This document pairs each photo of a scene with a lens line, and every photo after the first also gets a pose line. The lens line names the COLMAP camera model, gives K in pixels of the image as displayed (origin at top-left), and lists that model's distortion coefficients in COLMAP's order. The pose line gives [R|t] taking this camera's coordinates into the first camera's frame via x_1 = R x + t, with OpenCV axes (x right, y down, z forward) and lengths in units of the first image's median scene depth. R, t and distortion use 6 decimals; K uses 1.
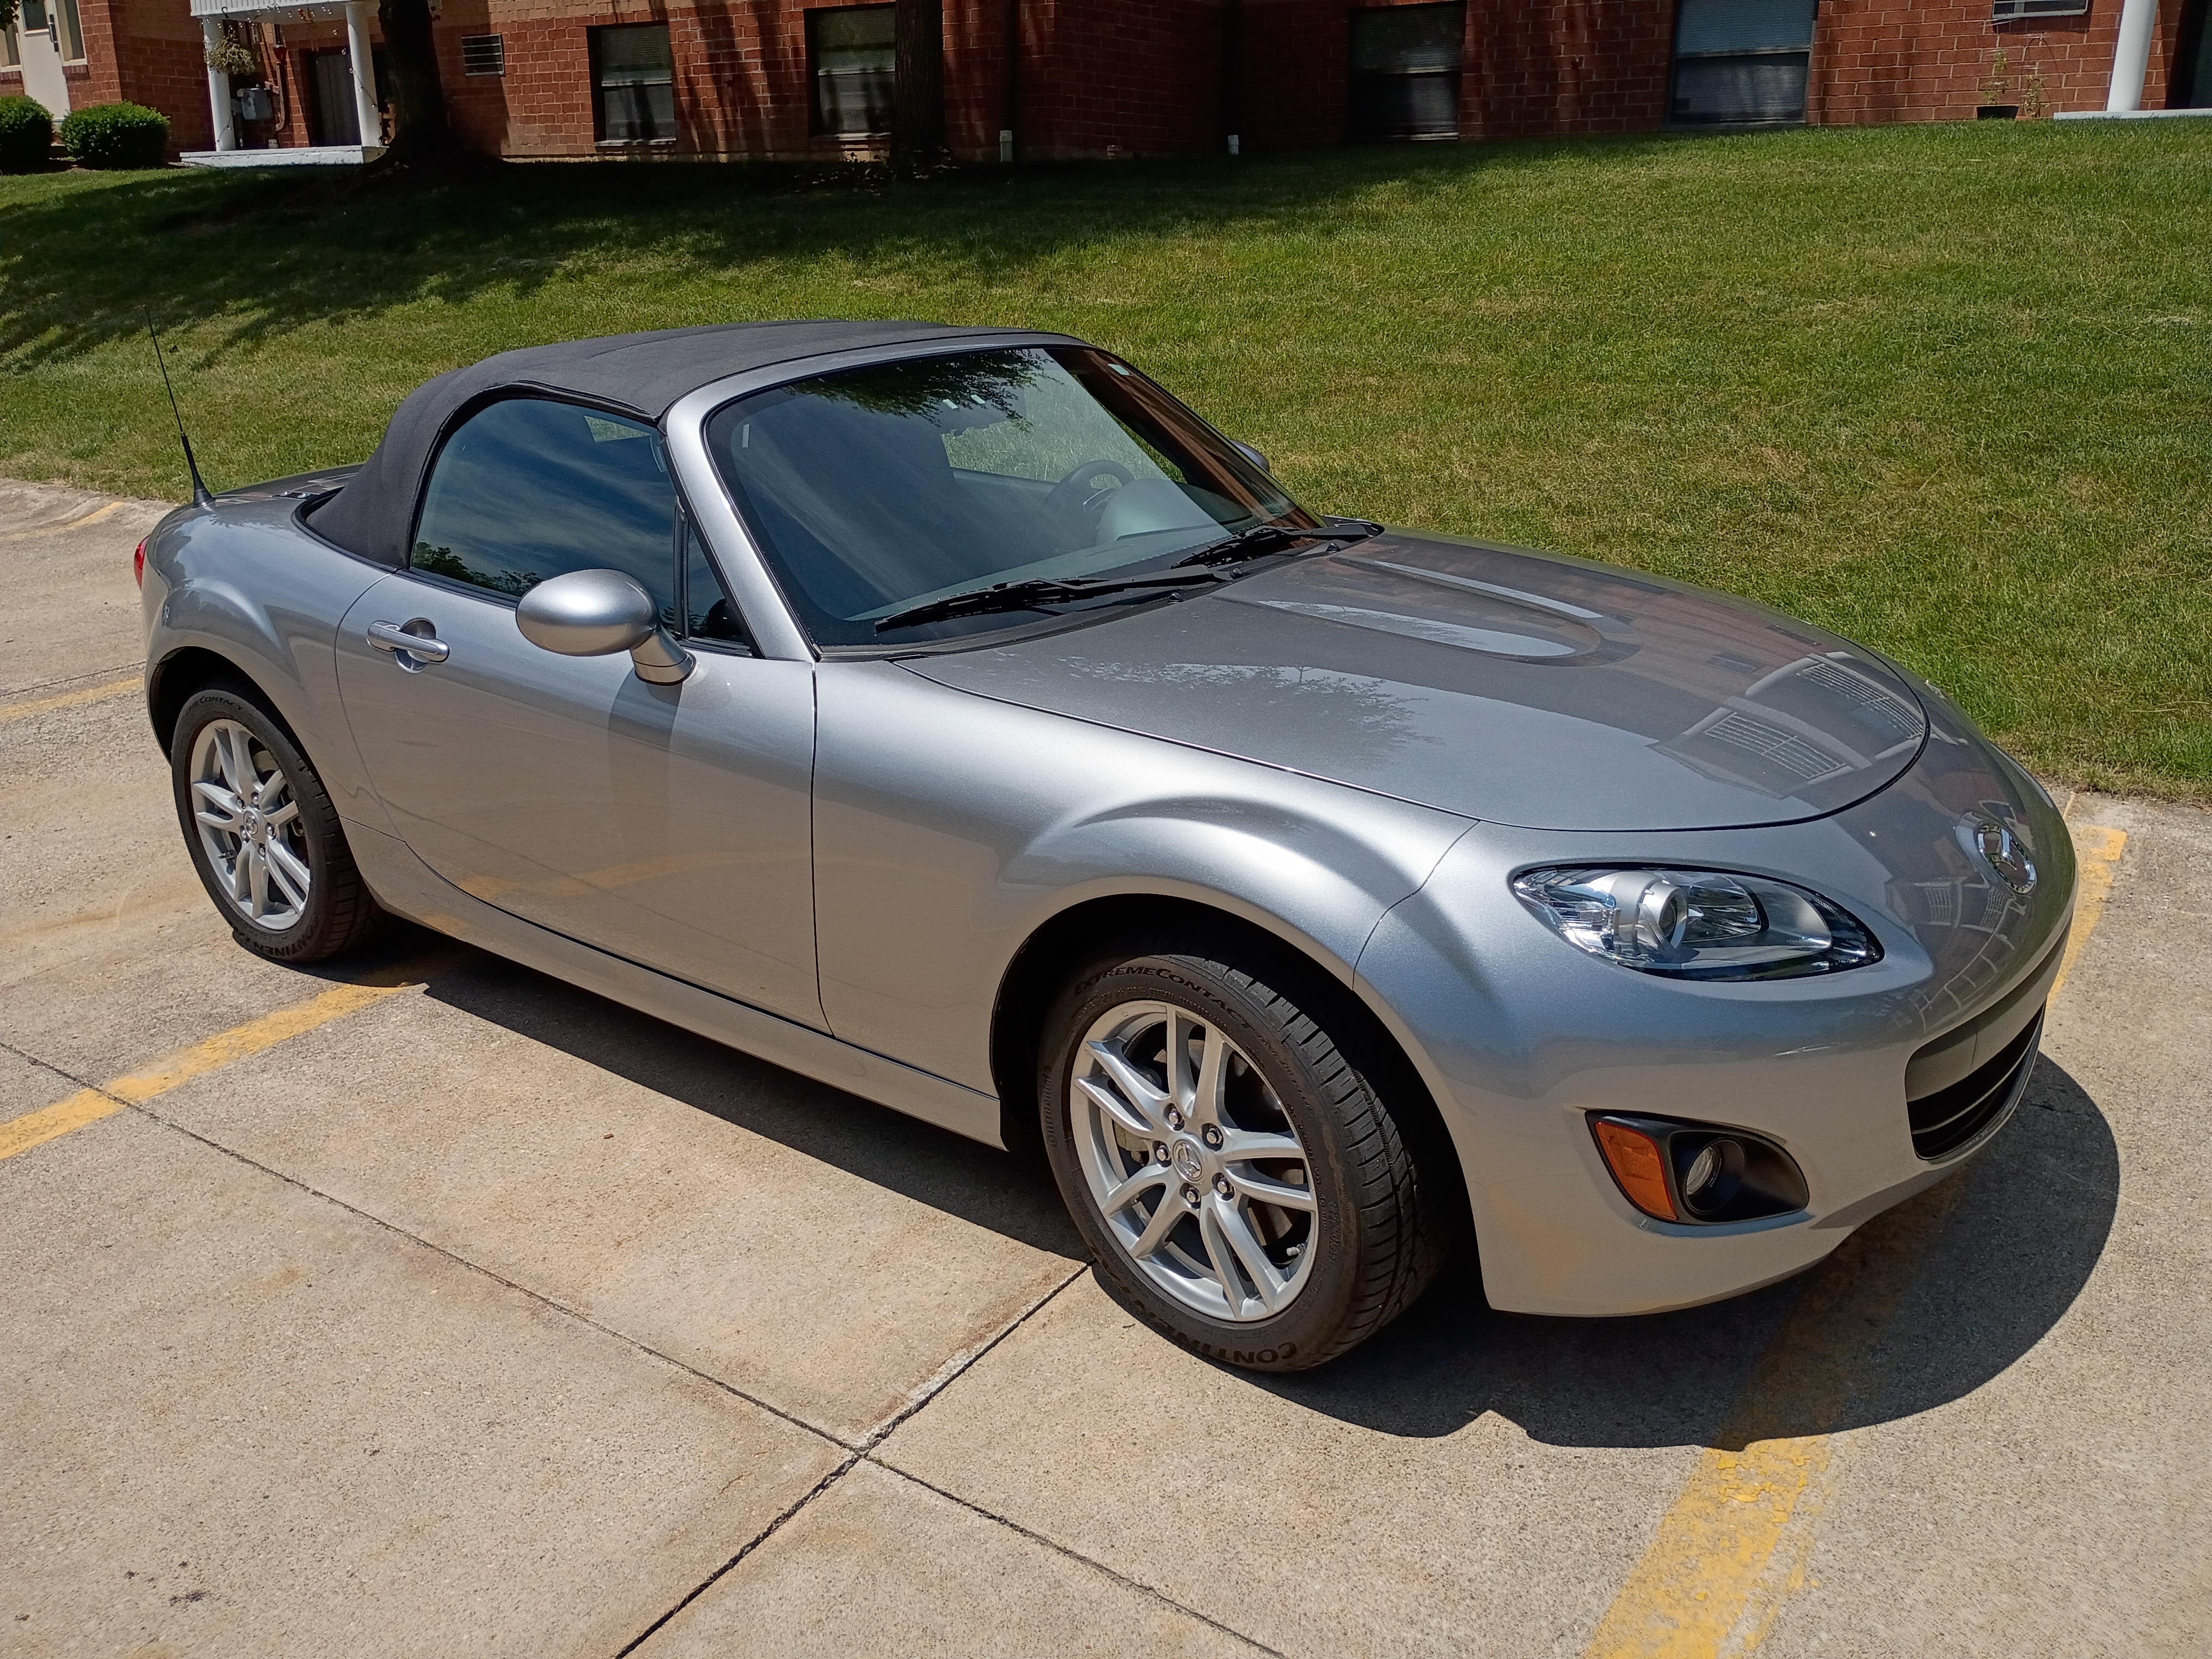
lens RADIAL K [[1849.4, 0, 1099.9], [0, 1849.4, 836.4], [0, 0, 1]] dist [0.052974, -0.073601]
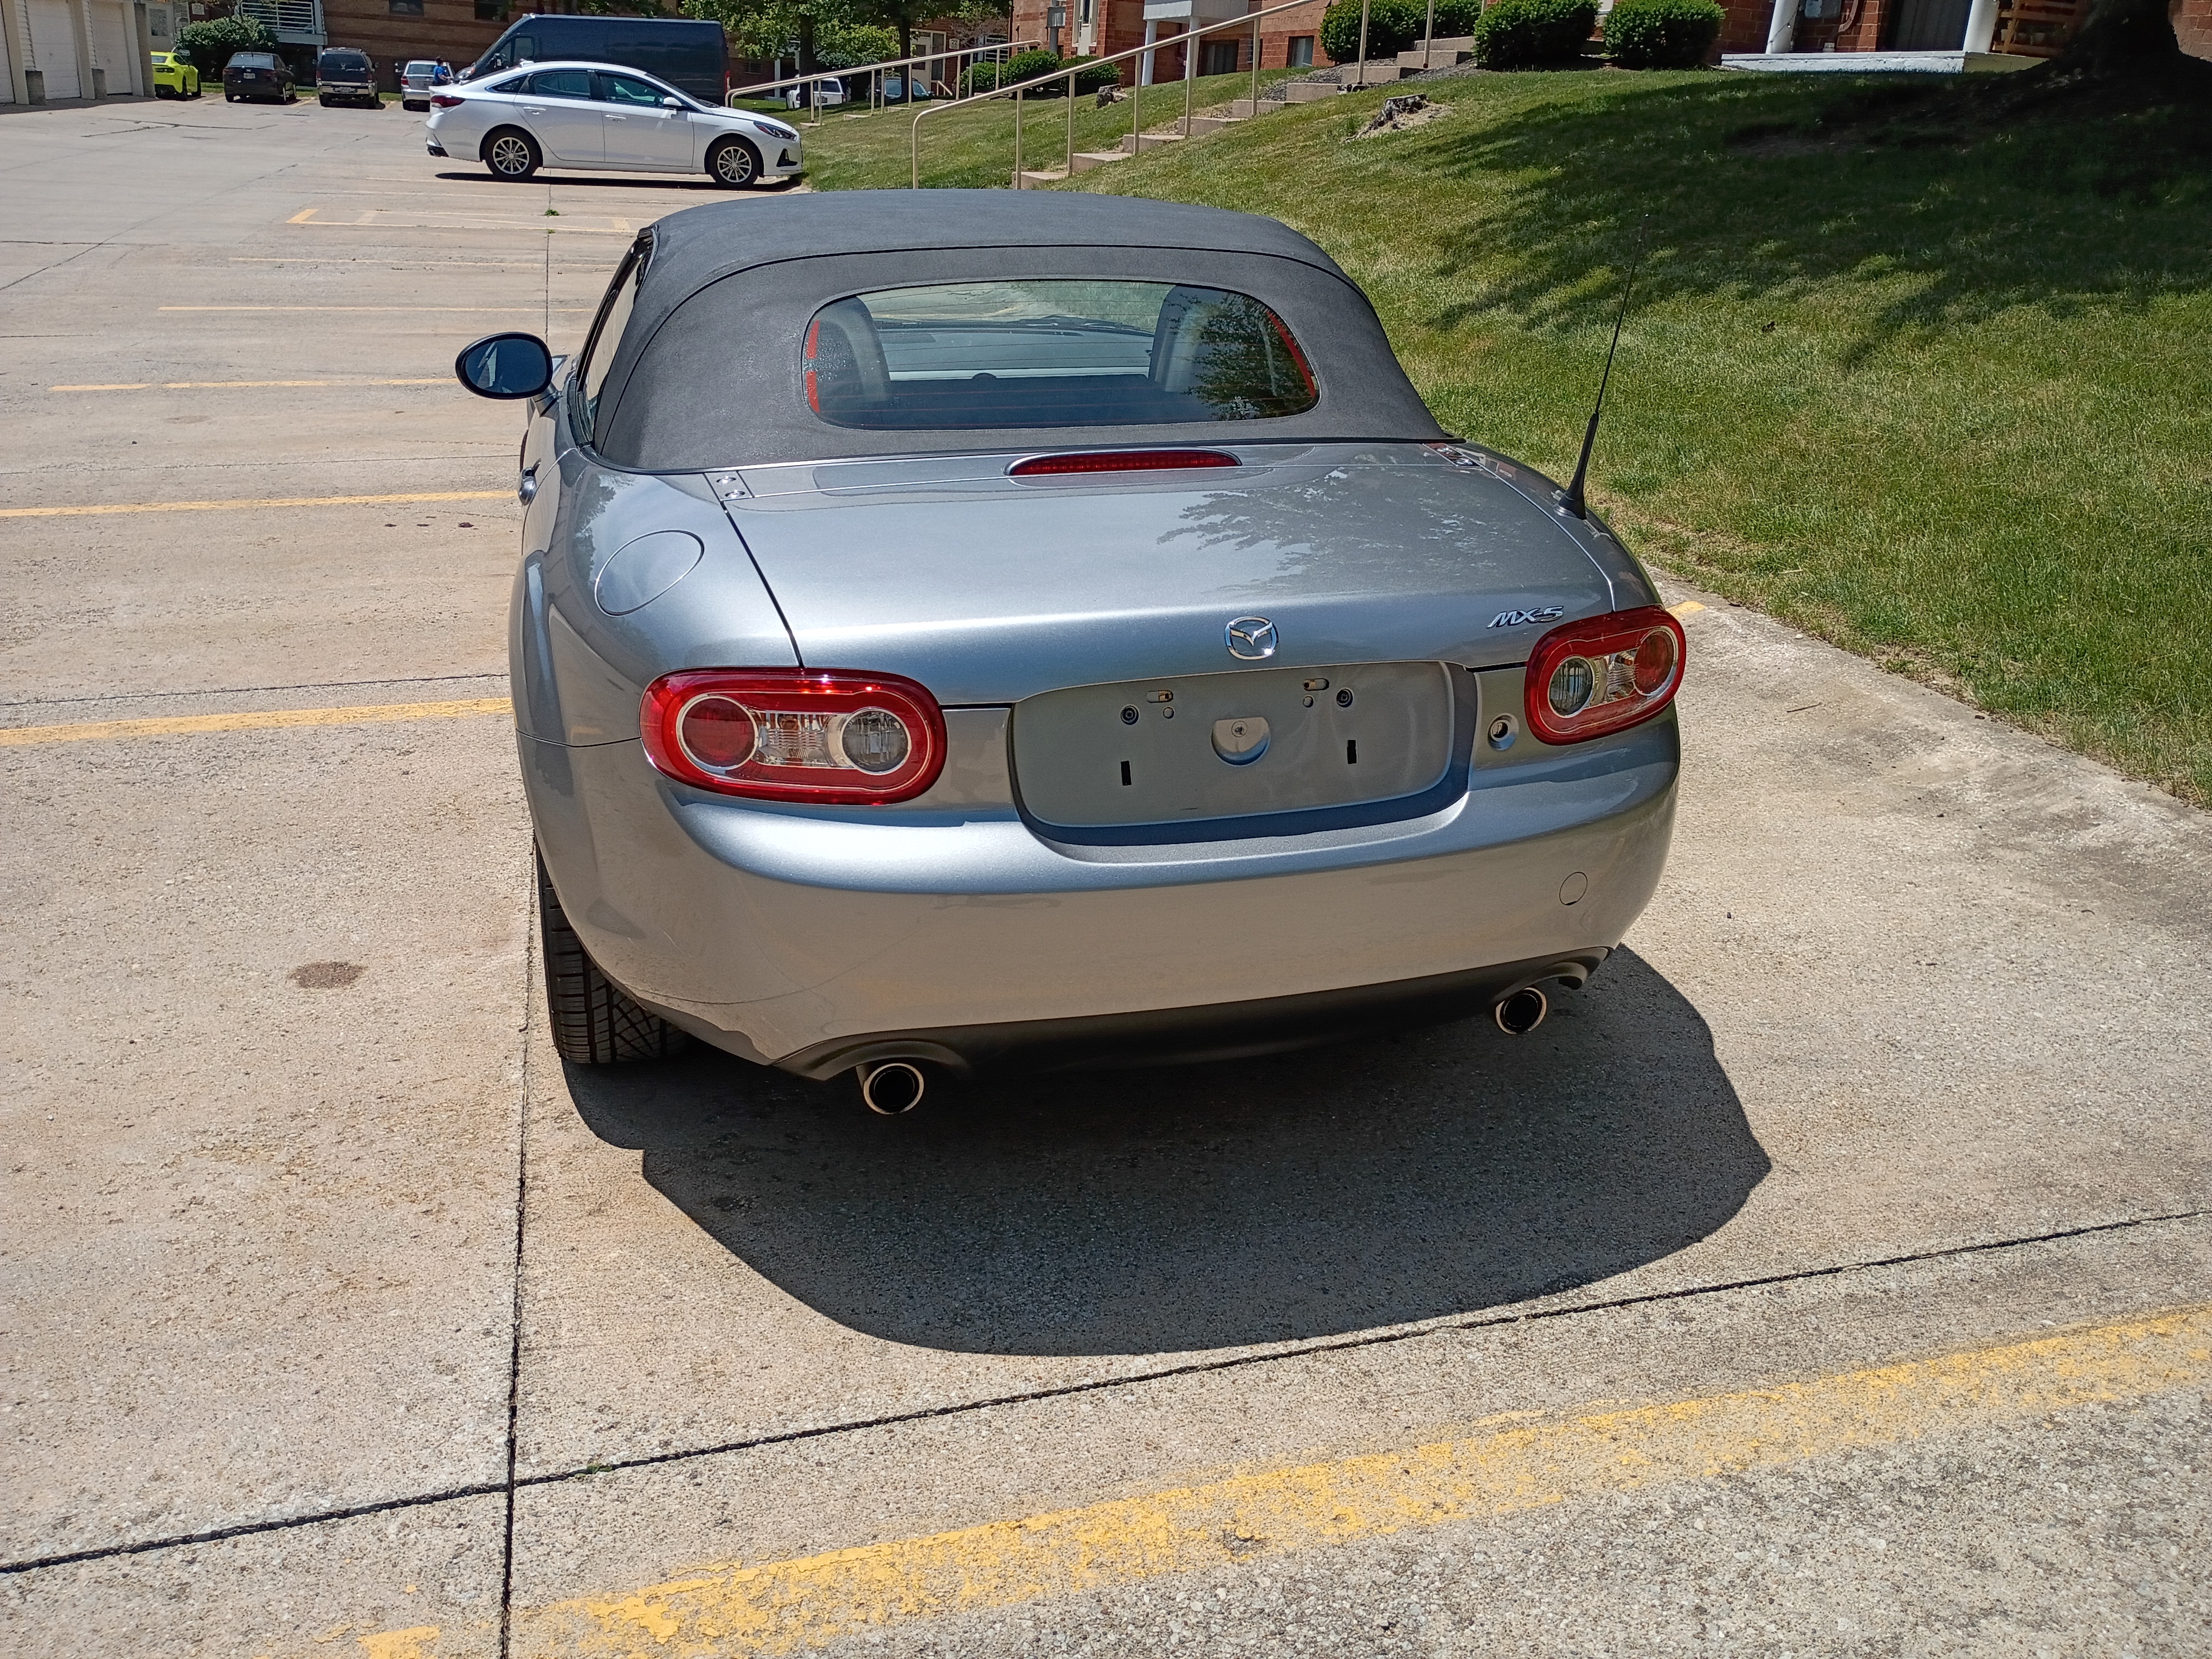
lens RADIAL K [[1802.2, 0, 1095.6], [0, 1802.2, 837.8], [0, 0, 1]] dist [0.037634, -0.043664]
pose [[0.769746, 0.282525, -0.572425, -0.754453], [-0.257158, 0.957985, 0.127019, -0.308474], [0.584261, 0.049431, 0.810059, 0.993629]]
